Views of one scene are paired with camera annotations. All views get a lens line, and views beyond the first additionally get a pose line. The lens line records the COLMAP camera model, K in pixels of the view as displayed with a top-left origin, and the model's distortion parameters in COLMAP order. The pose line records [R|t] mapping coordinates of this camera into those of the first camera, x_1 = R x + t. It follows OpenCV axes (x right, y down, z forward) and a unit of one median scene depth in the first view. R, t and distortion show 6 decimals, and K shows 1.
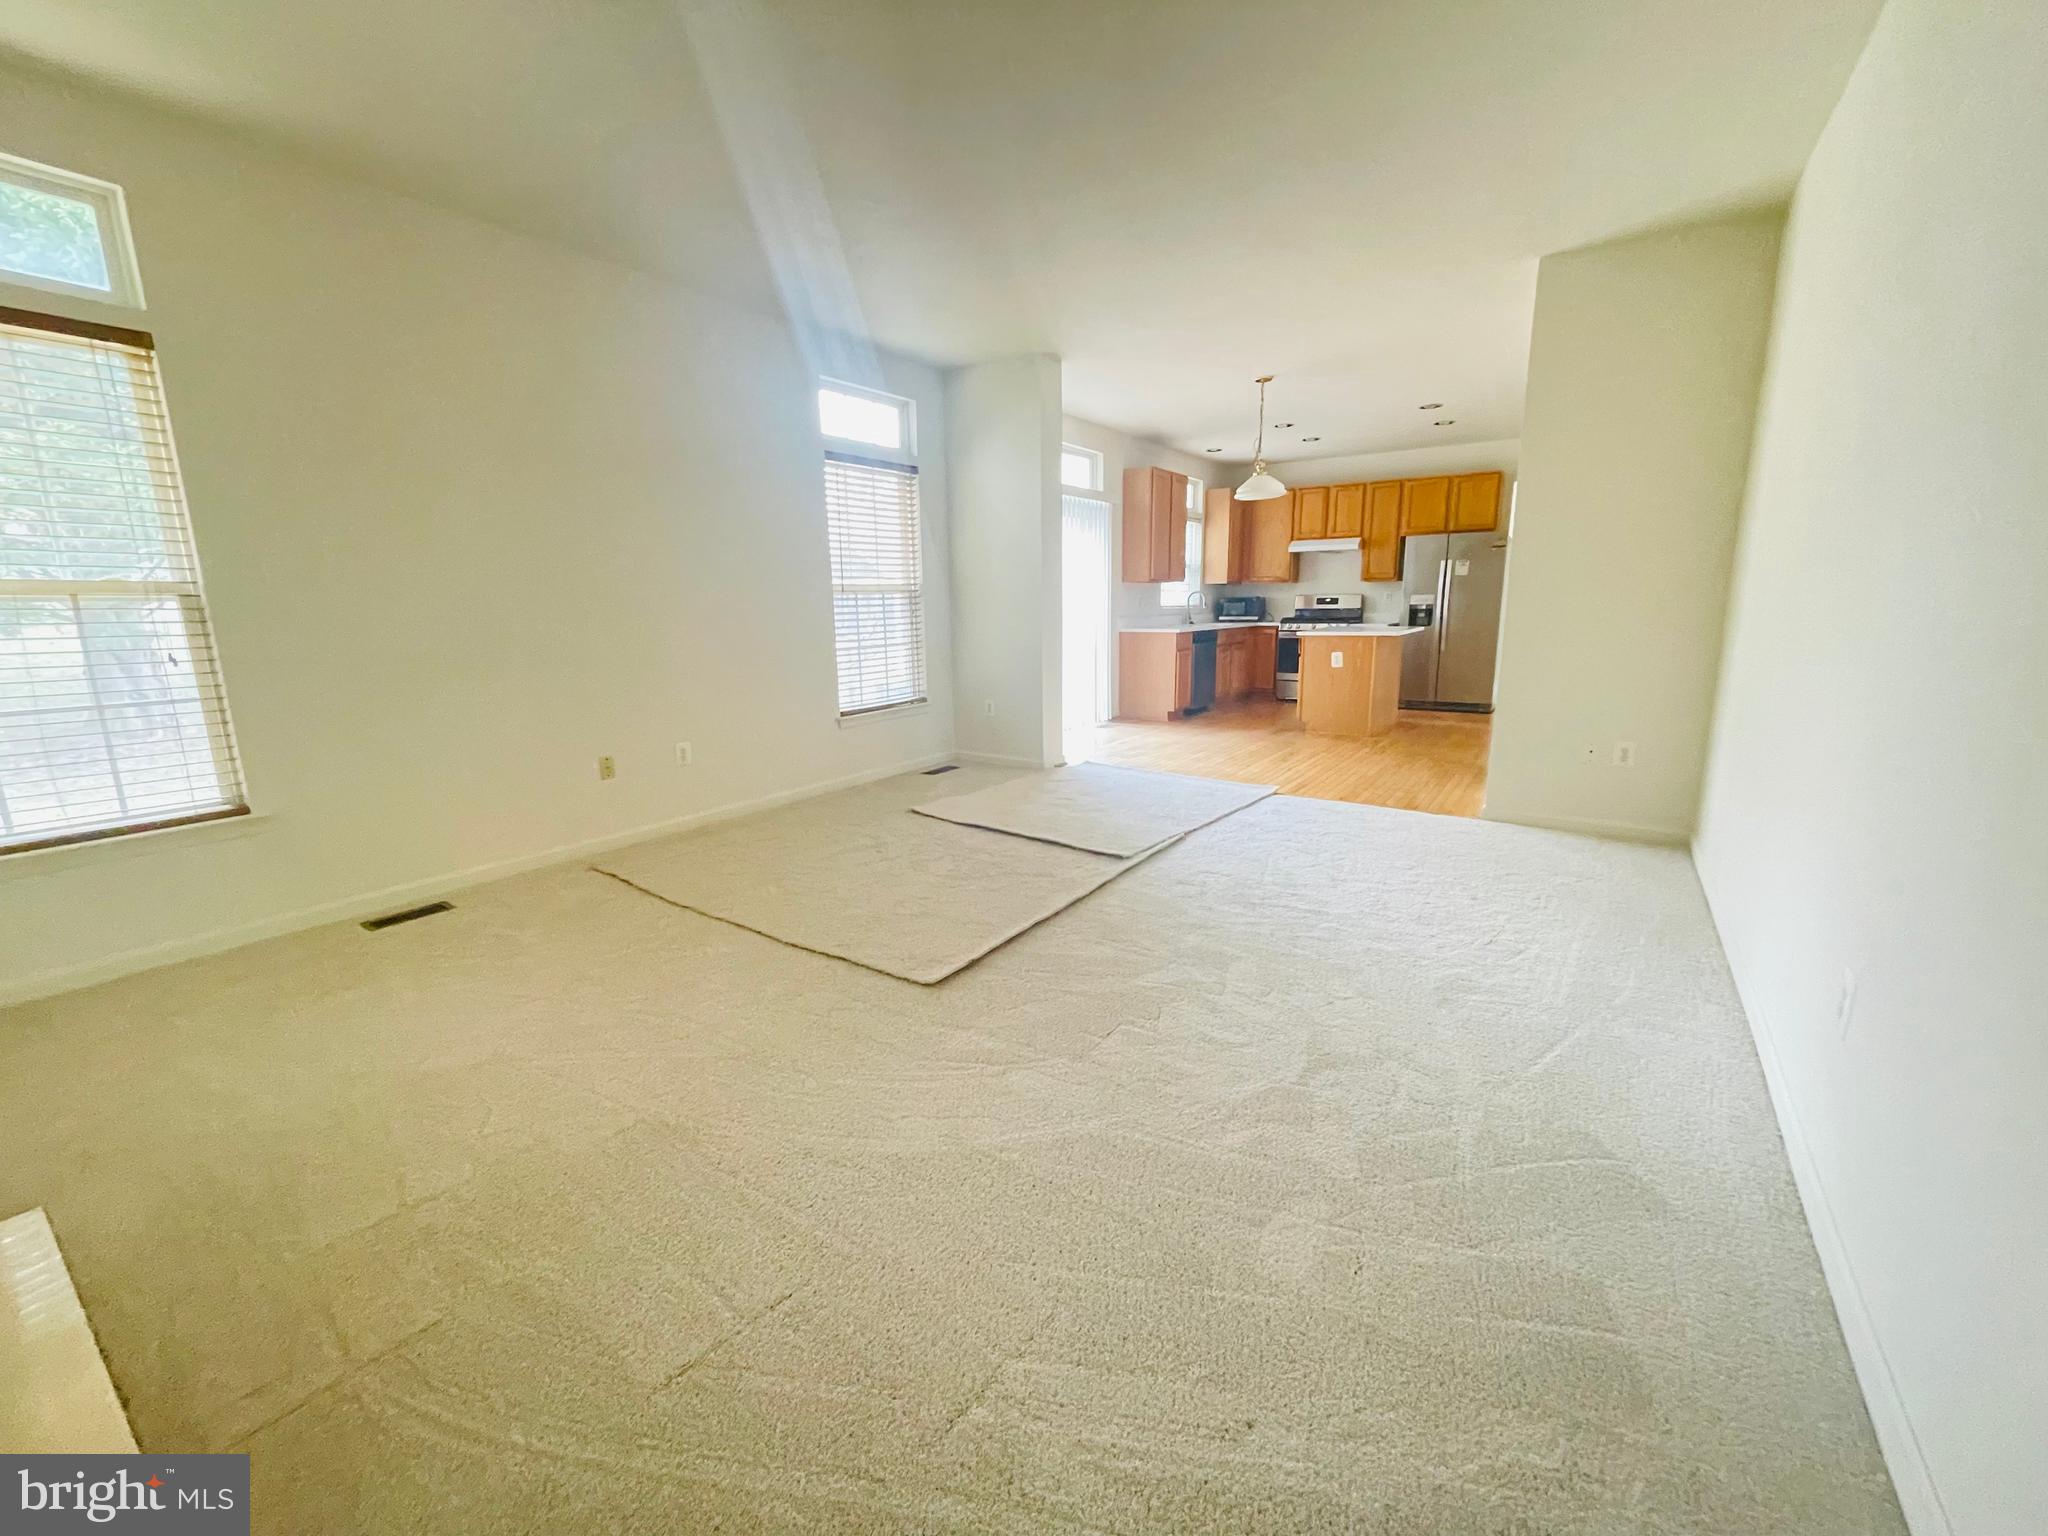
lens RADIAL K [[821.1, 0, 1024.0], [0, 821.1, 768.0], [0, 0, 1]] dist [-0.002103, 0.000453]
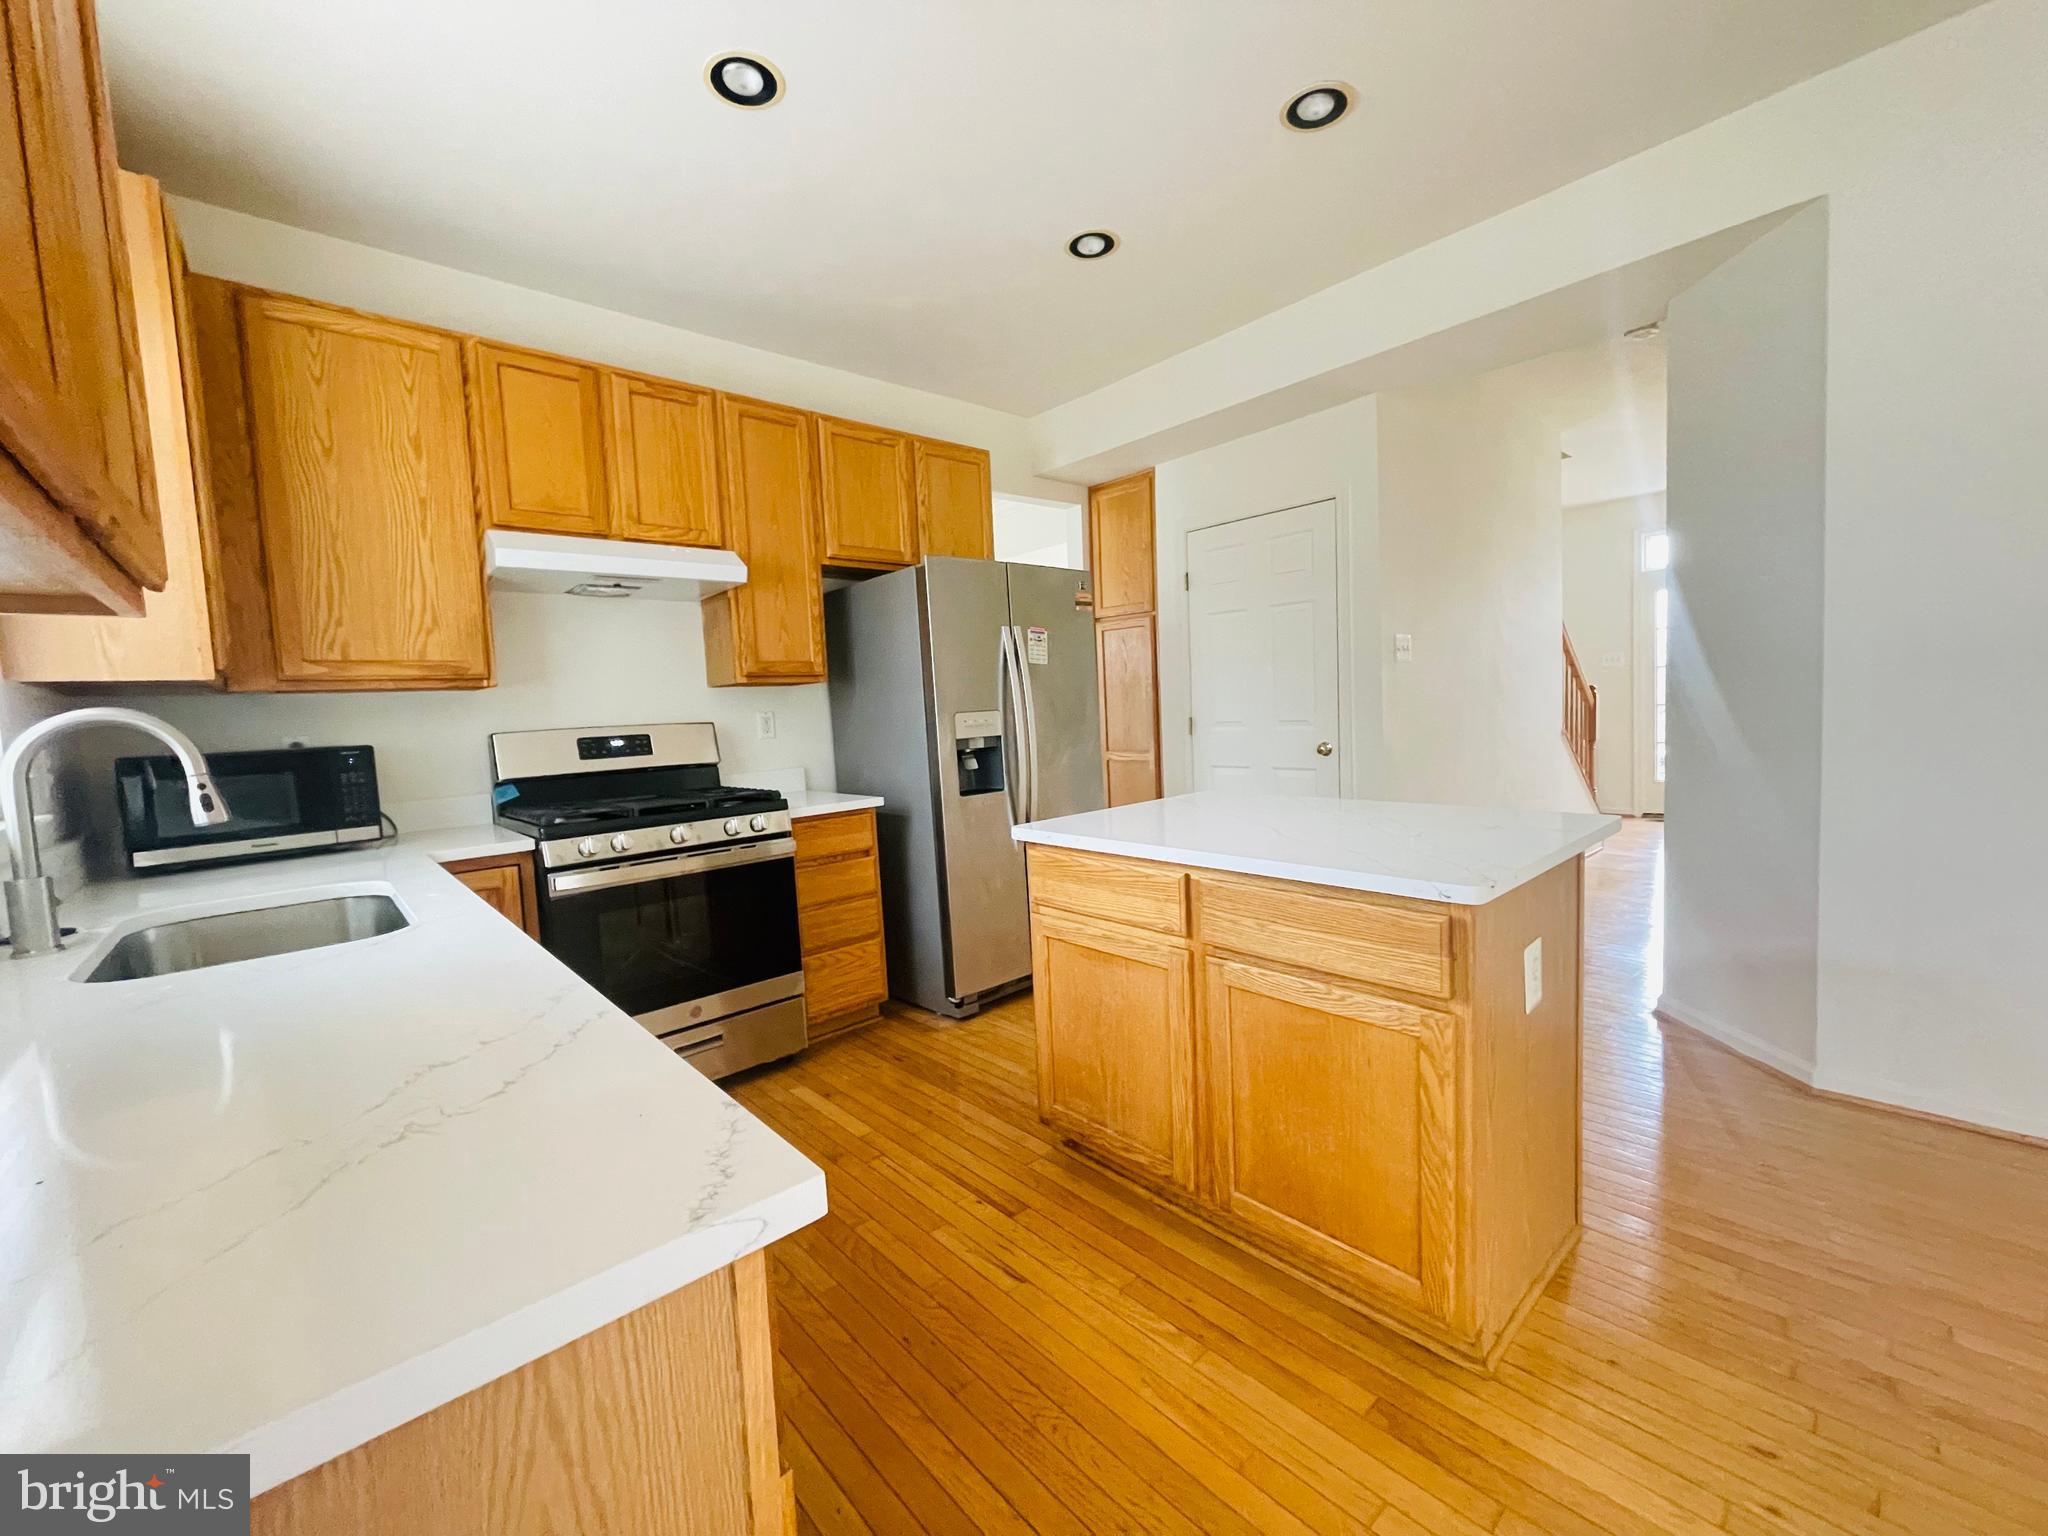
lens RADIAL K [[821.1, 0, 1024.0], [0, 821.1, 768.0], [0, 0, 1]] dist [-0.002103, 0.000453]
pose [[0.230098, -0.069009, 0.970718, 0.109496], [0.239106, 0.970915, 0.012345, -0.170000], [-0.943336, 0.229264, 0.239906, 0.819732]]
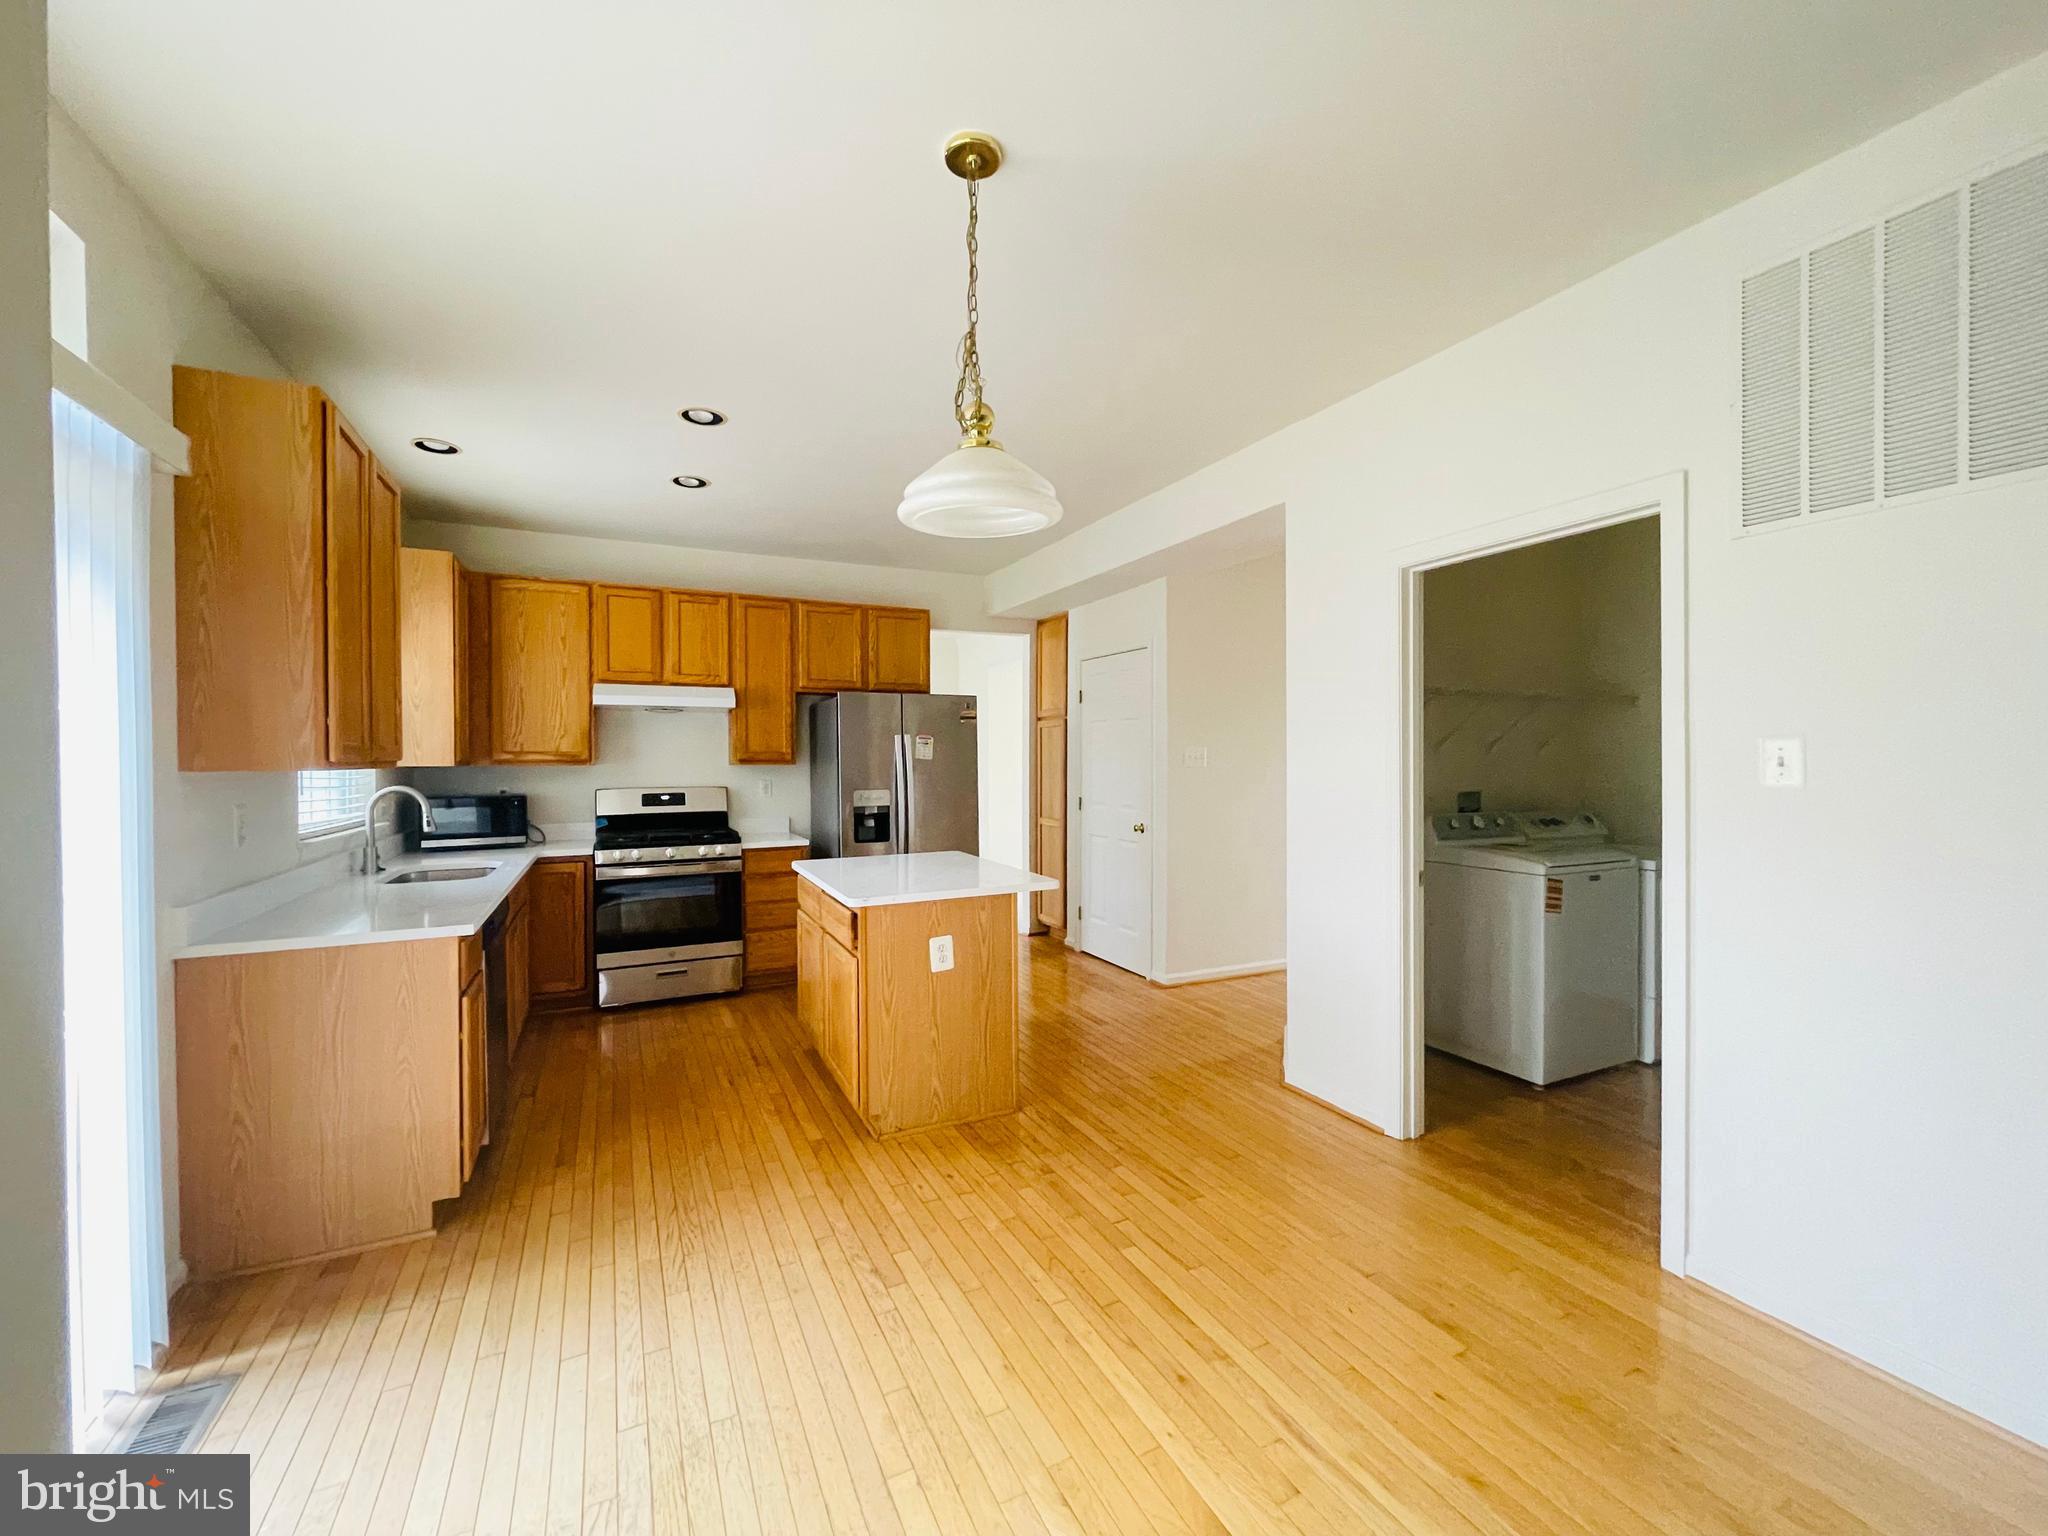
lens RADIAL K [[821.1, 0, 1024.0], [0, 821.1, 768.0], [0, 0, 1]] dist [-0.002103, 0.000453]
pose [[0.482964, 0.001752, 0.875639, 0.017566], [0.171905, 0.980348, -0.096777, -0.137781], [-0.858601, 0.197266, 0.473171, 0.569863]]
